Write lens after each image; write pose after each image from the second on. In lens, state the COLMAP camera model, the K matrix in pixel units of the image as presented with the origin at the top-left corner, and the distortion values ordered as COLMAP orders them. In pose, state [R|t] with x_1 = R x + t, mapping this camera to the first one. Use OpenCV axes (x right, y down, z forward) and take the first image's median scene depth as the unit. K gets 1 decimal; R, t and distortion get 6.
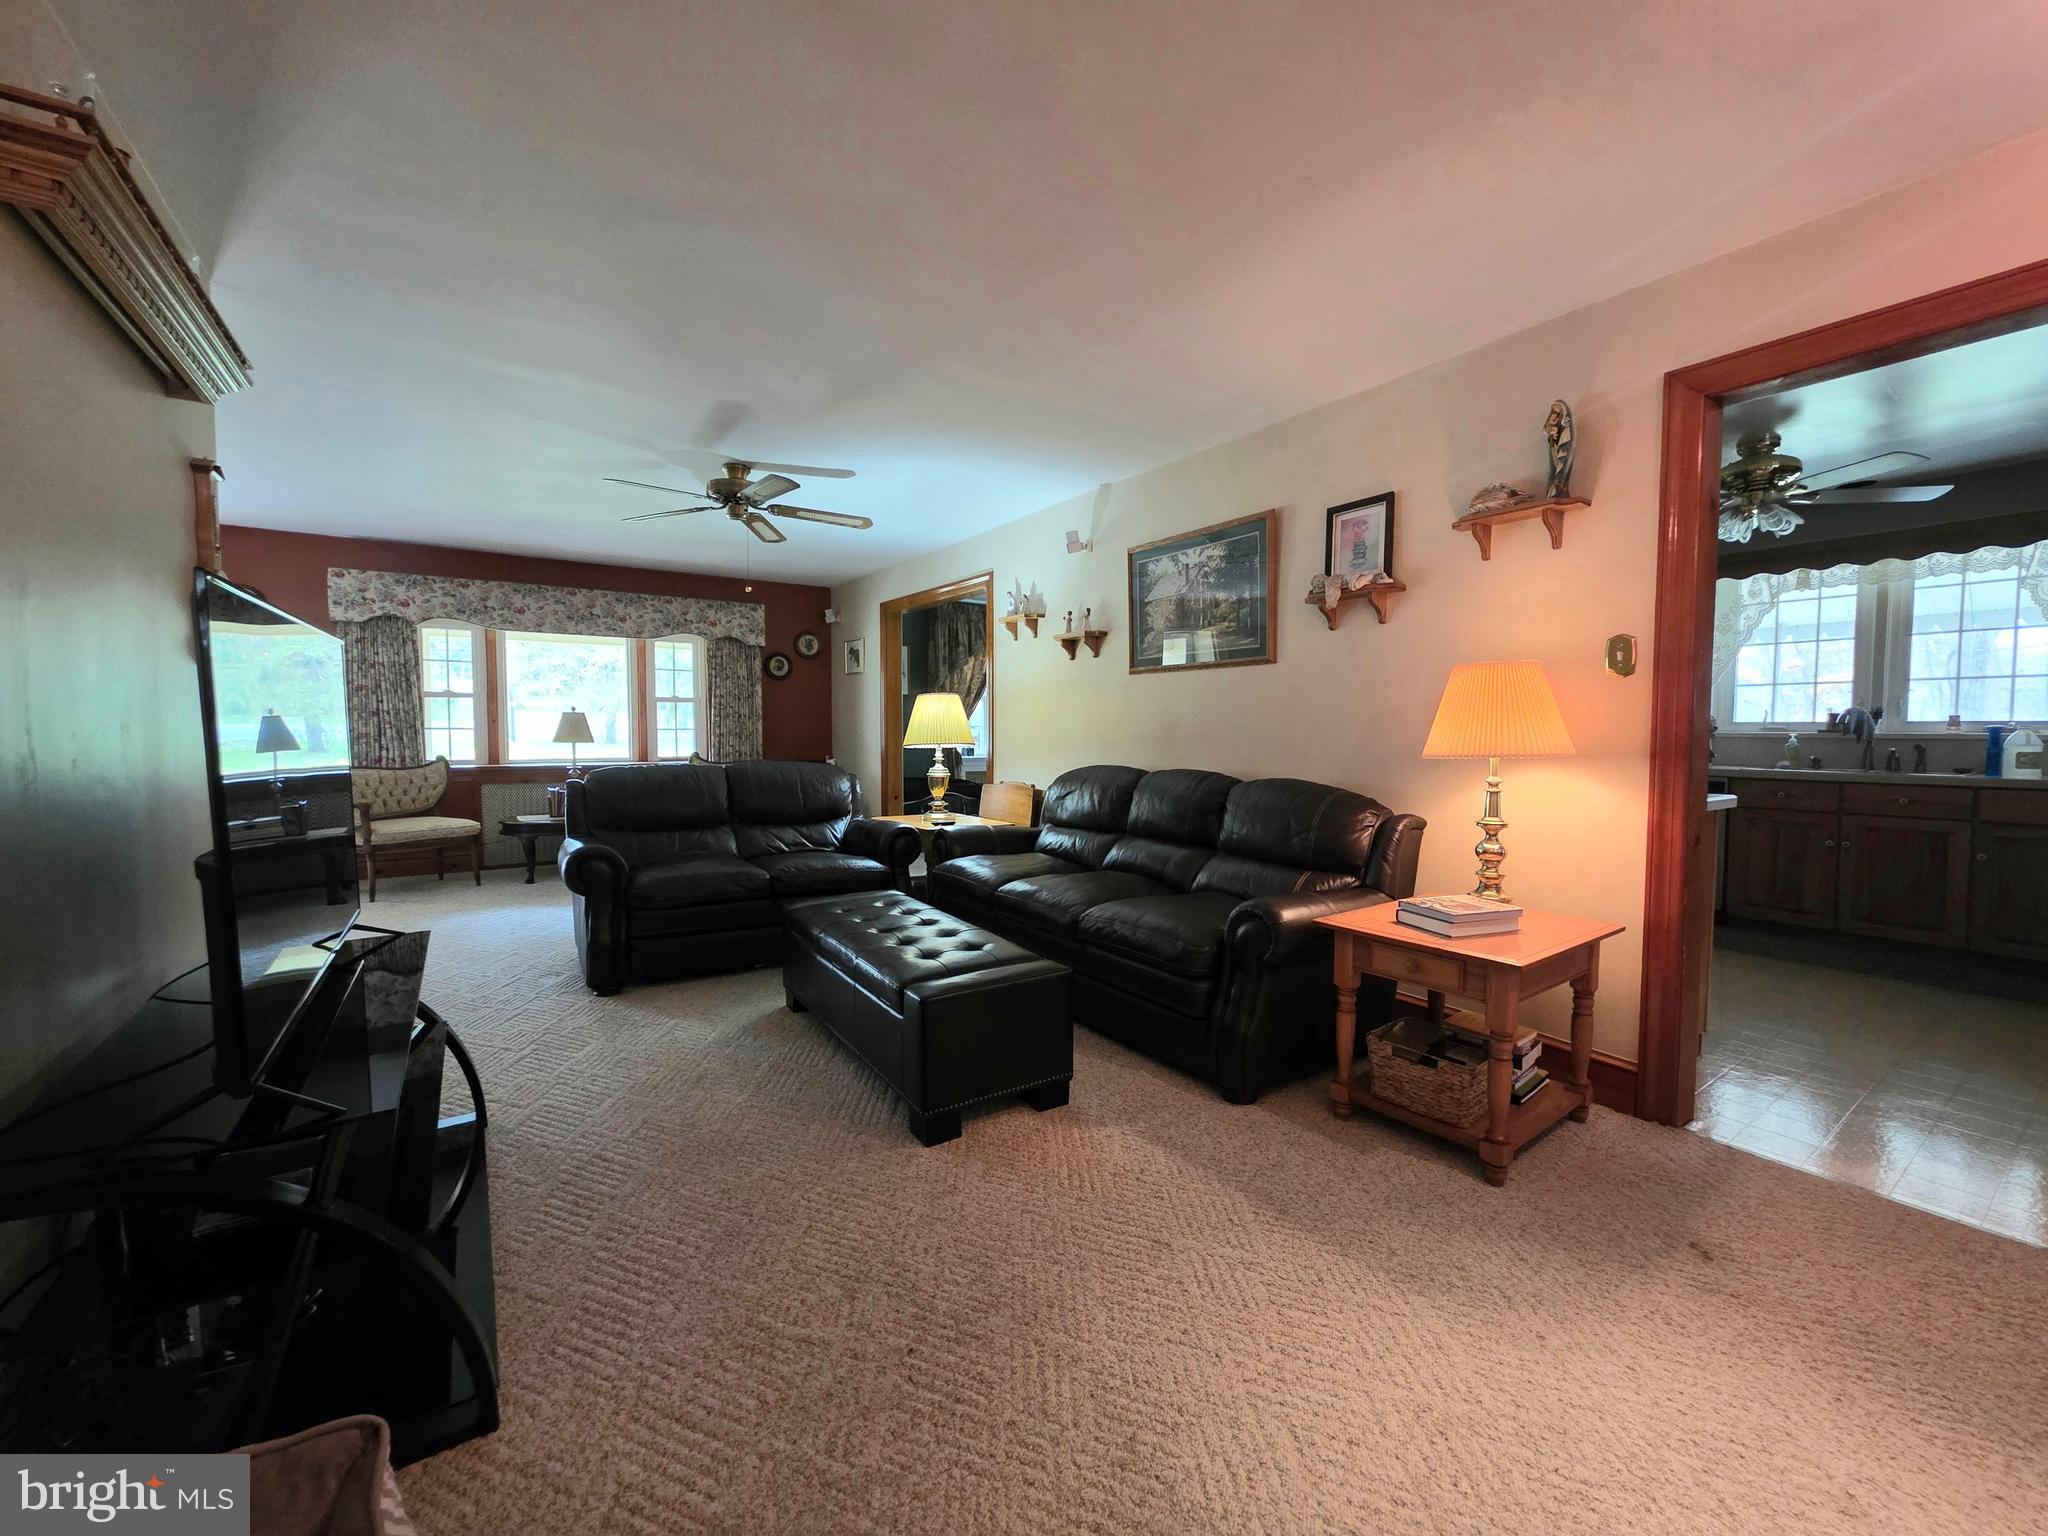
lens RADIAL K [[814.7, 0, 1022.6], [0, 814.7, 765.5], [0, 0, 1]] dist [0.000523, -0.000486]
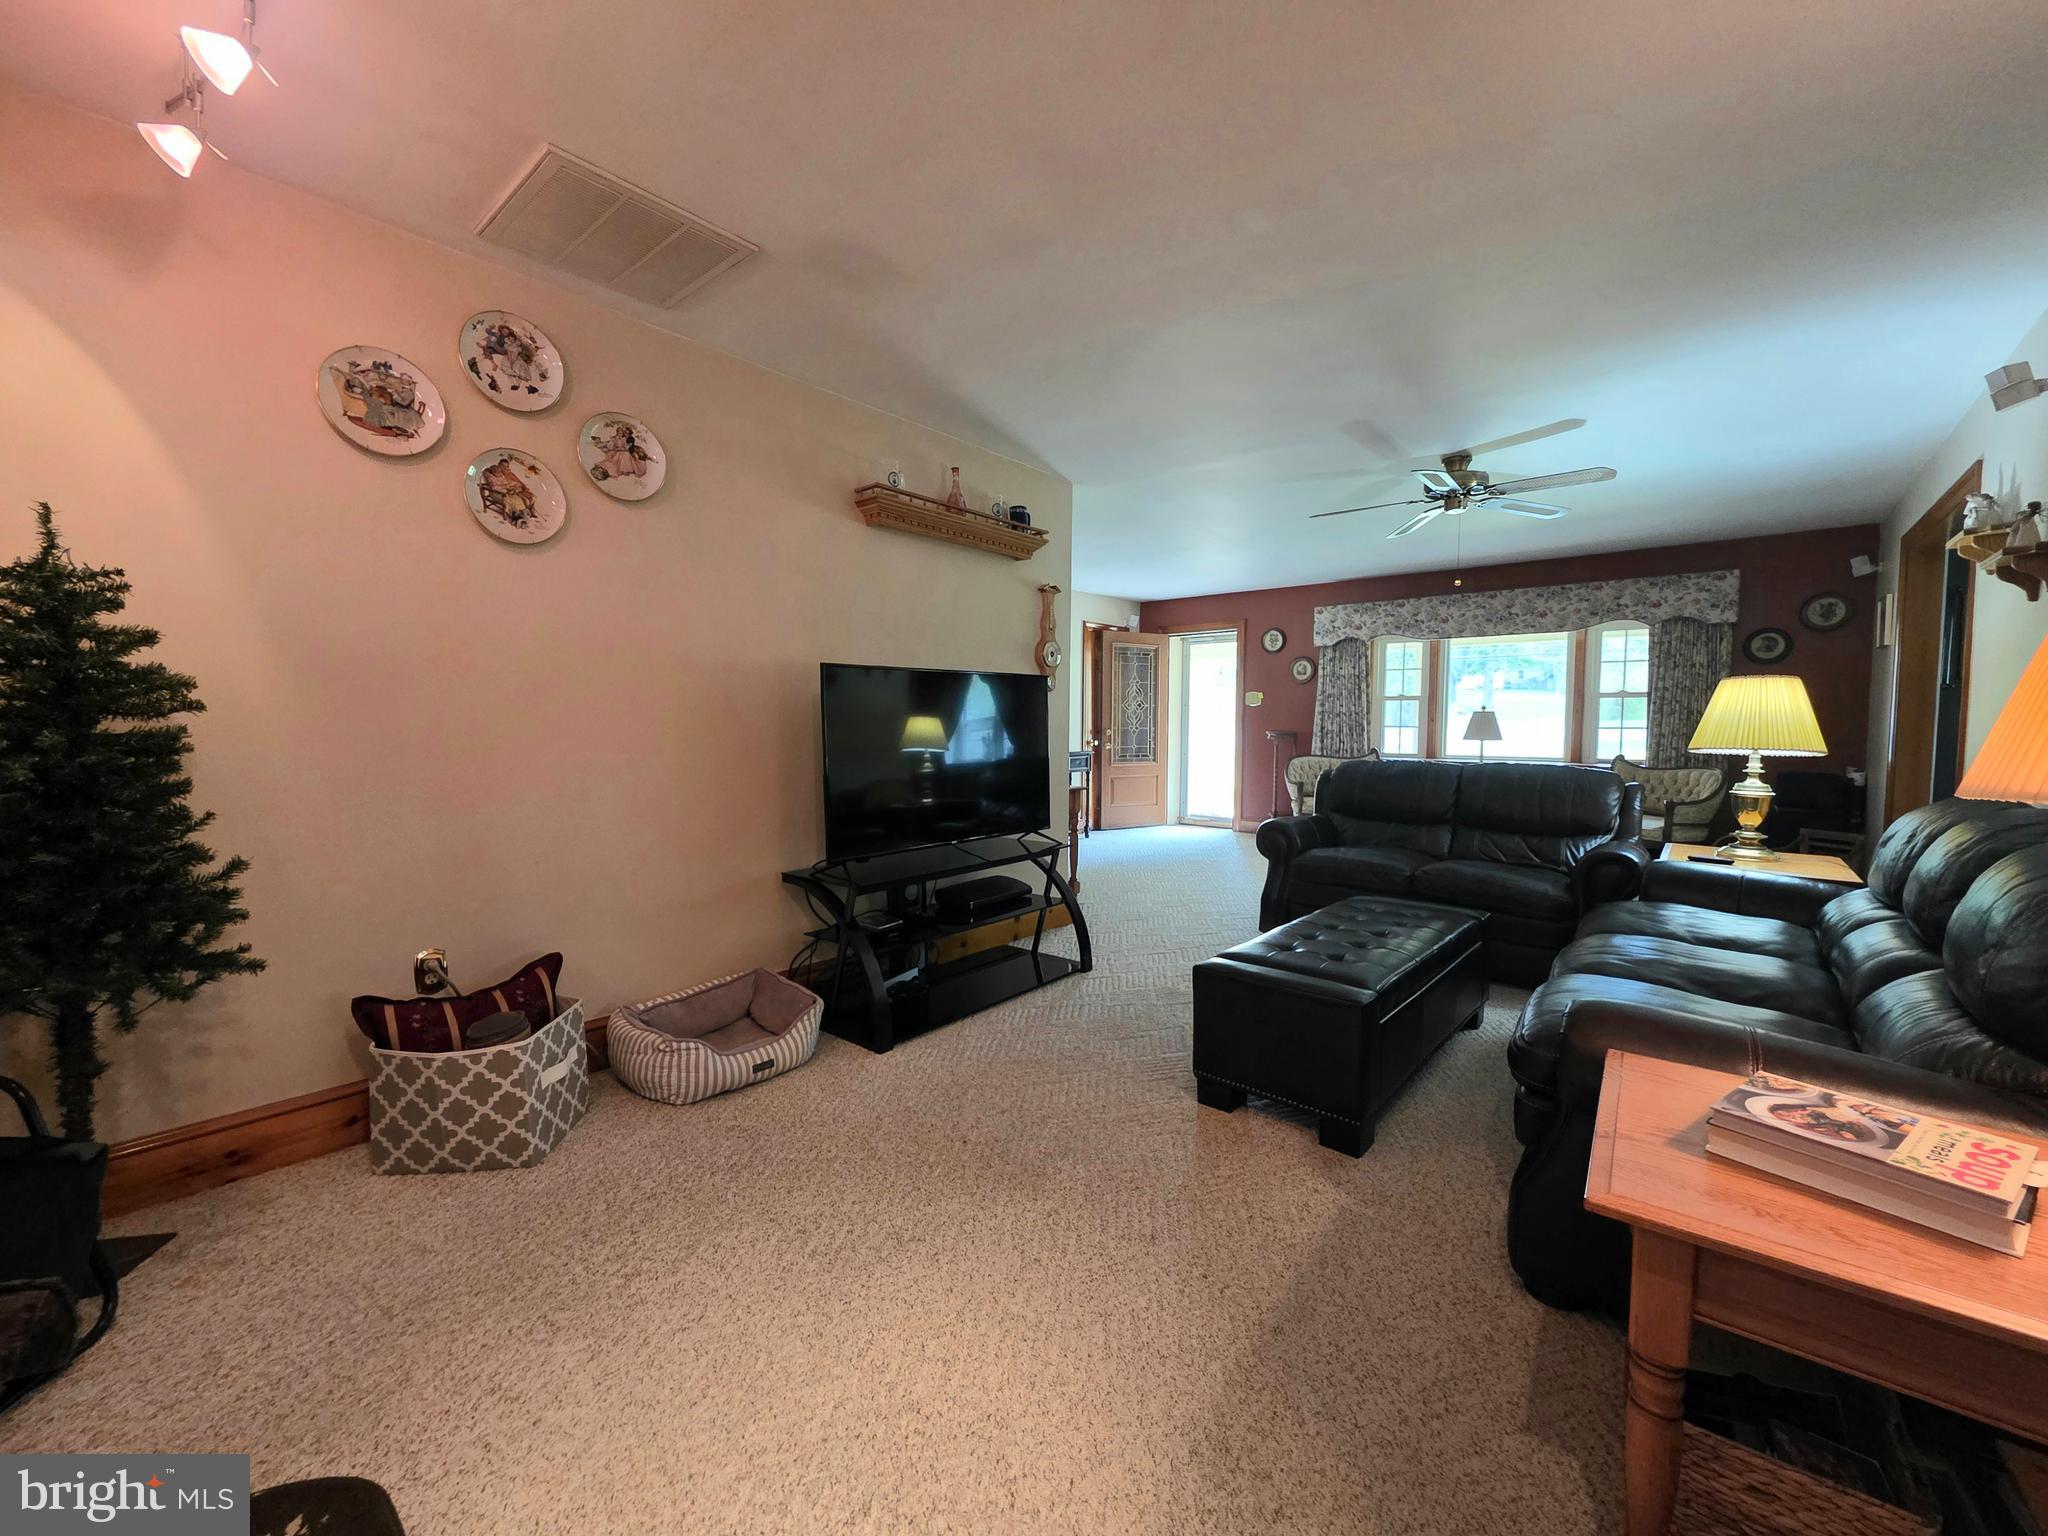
lens RADIAL K [[811.9, 0, 1024.0], [0, 811.9, 768.0], [0, 0, 1]] dist [0.001637, -0.000036]
pose [[0.262468, 0.051679, -0.963556, 0.332736], [-0.048194, 0.998021, 0.040400, -0.007119], [0.963737, 0.035834, 0.264439, 0.177954]]
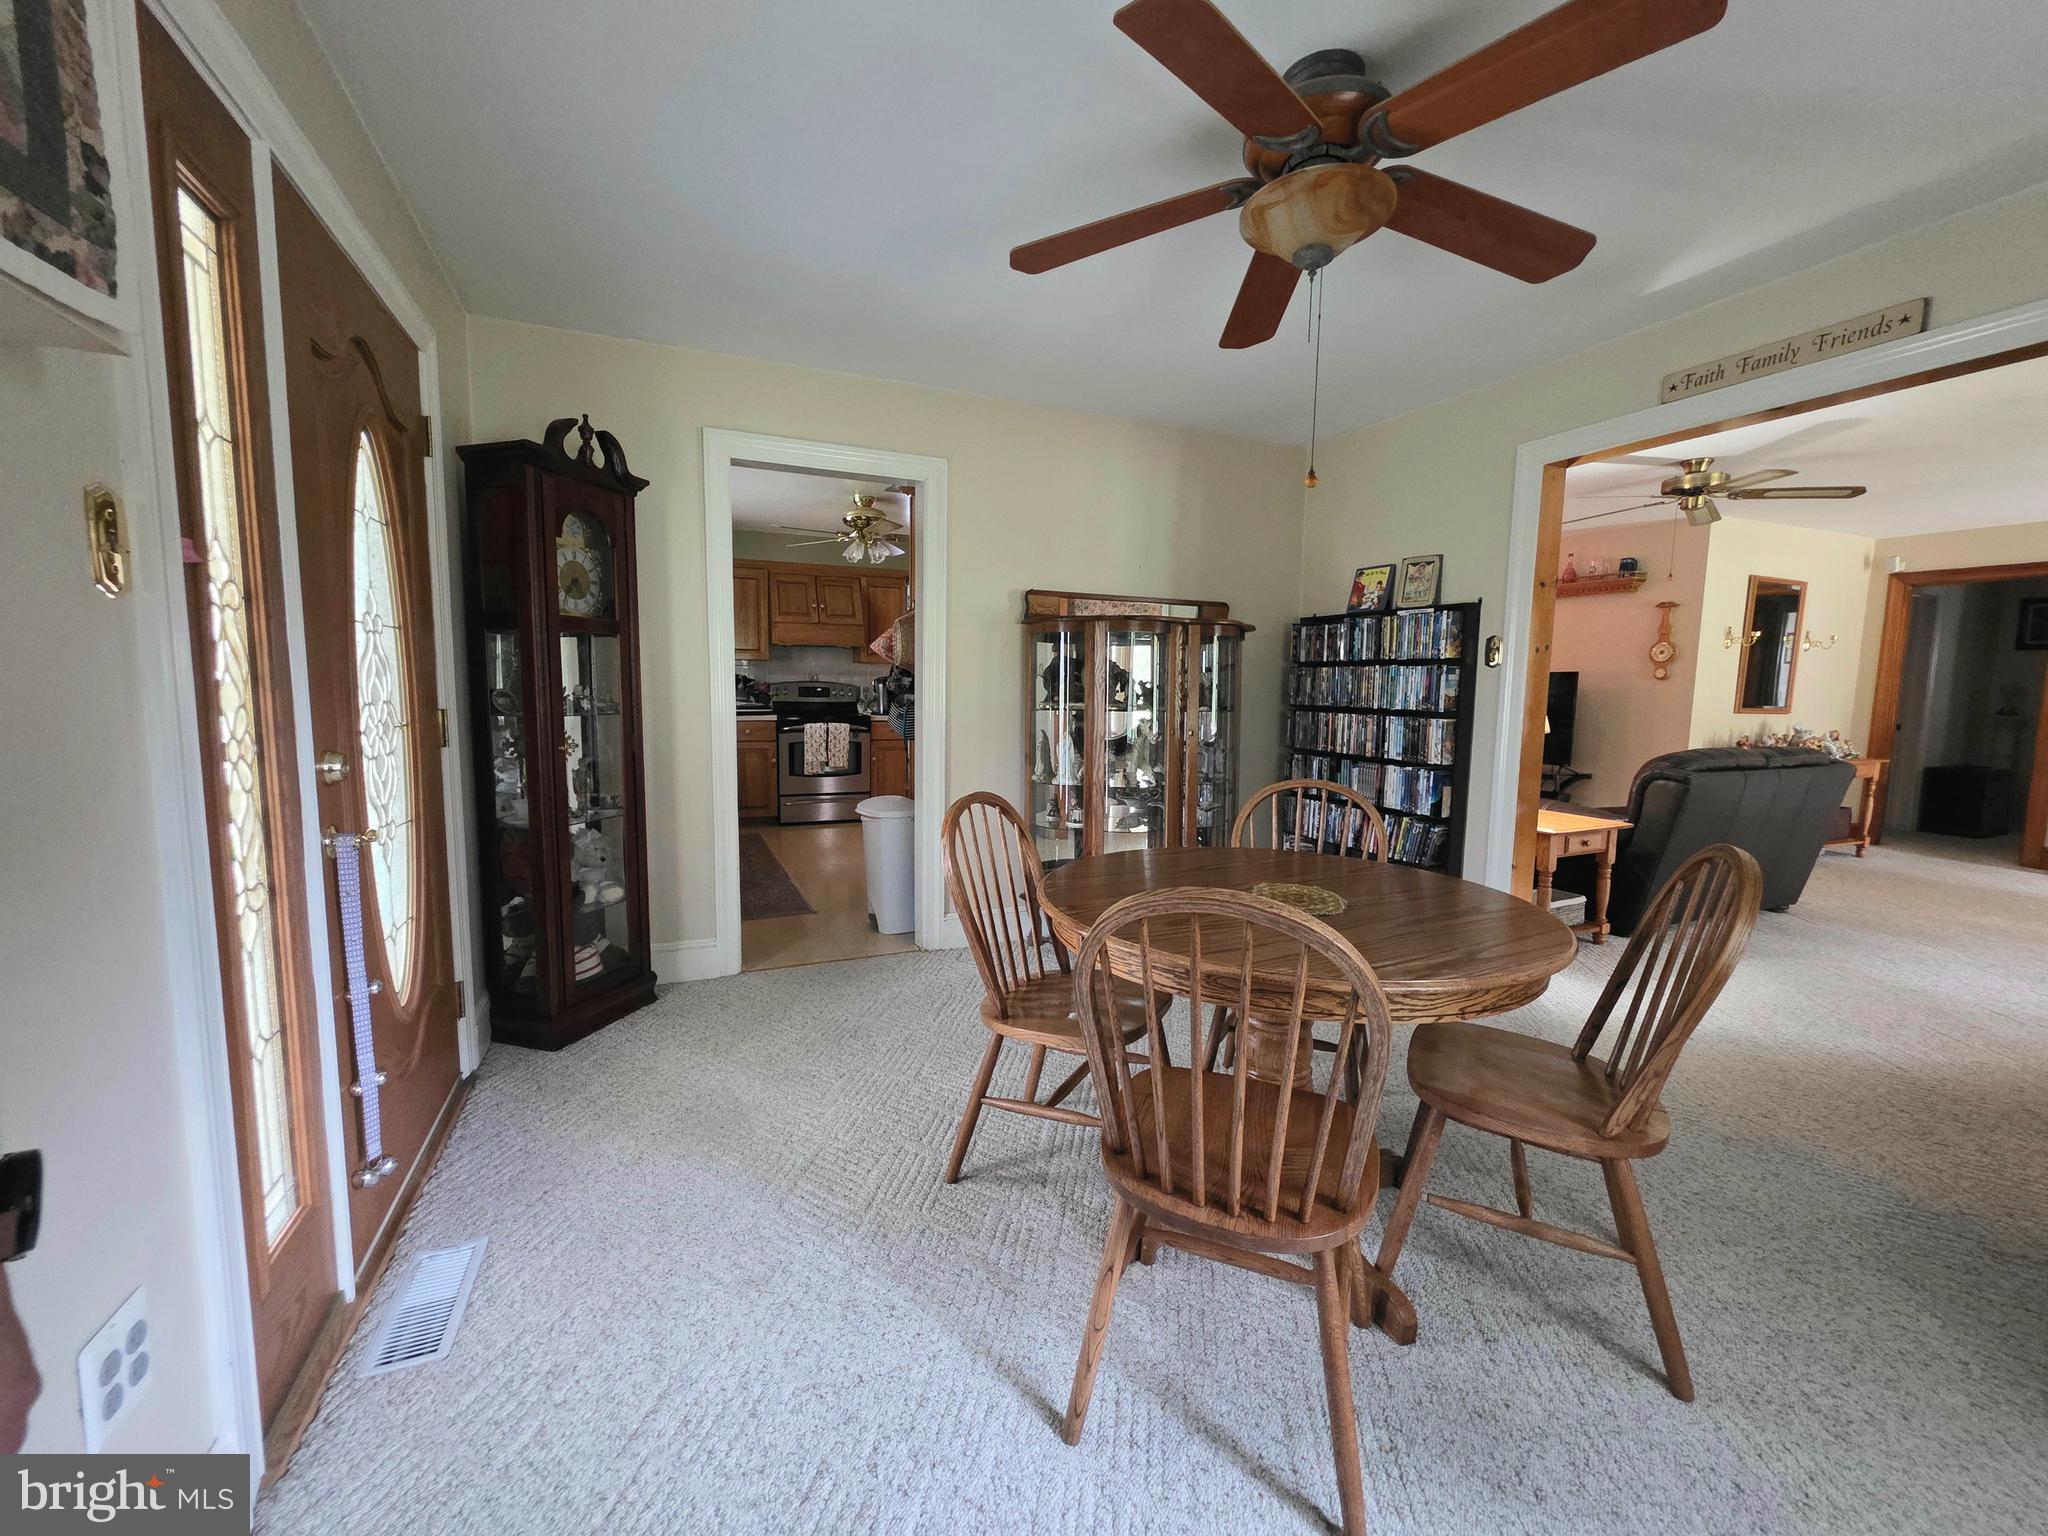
lens RADIAL K [[811.9, 0, 1024.0], [0, 811.9, 768.0], [0, 0, 1]] dist [0.001637, -0.000036]
pose [[-0.982139, -0.036662, 0.184552, 0.211941], [-0.009089, 0.988933, 0.148085, -0.083942], [-0.187938, 0.143762, -0.971603, 1.584955]]
